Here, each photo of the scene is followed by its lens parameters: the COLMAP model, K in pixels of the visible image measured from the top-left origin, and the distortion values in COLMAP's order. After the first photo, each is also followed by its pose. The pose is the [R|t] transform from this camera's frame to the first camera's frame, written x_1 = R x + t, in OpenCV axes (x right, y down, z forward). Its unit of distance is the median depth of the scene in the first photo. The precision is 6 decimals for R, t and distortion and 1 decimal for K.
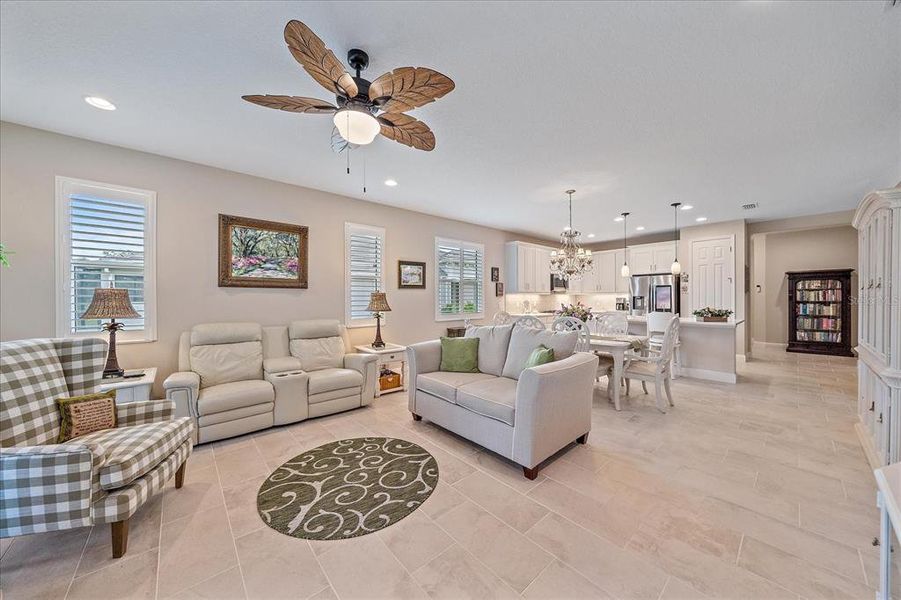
lens RADIAL K [[309.4, 0, 445.4], [0, 309.4, 298.9], [0, 0, 1]] dist [-0.001894, -0.000174]
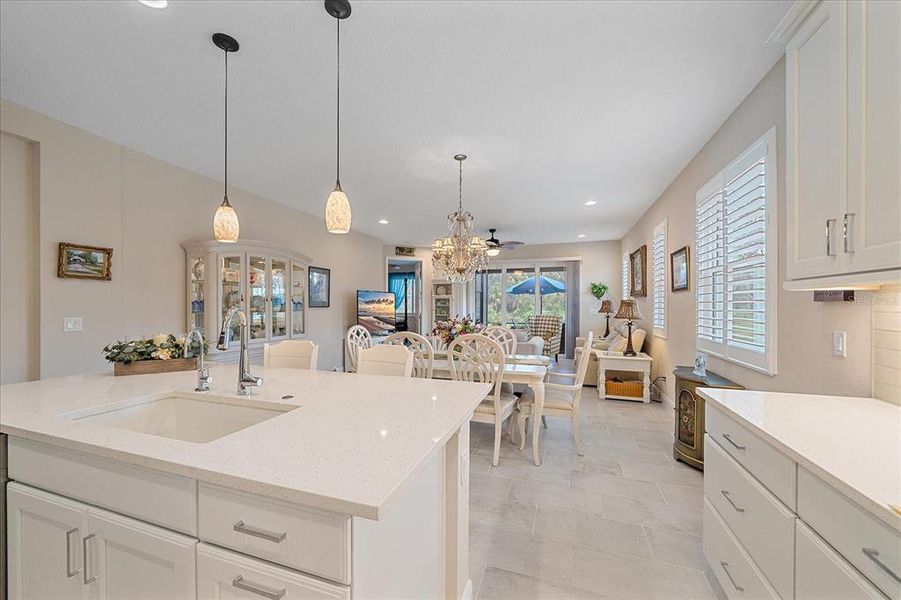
lens RADIAL K [[341.0, 0, 445.6], [0, 341.0, 304.8], [0, 0, 1]] dist [-0.000836, -0.000076]
pose [[-0.865832, 0.005220, -0.500307, 0.539462], [0.001312, 0.999966, 0.008163, -0.009787], [0.500333, 0.006411, -0.865810, 1.097873]]
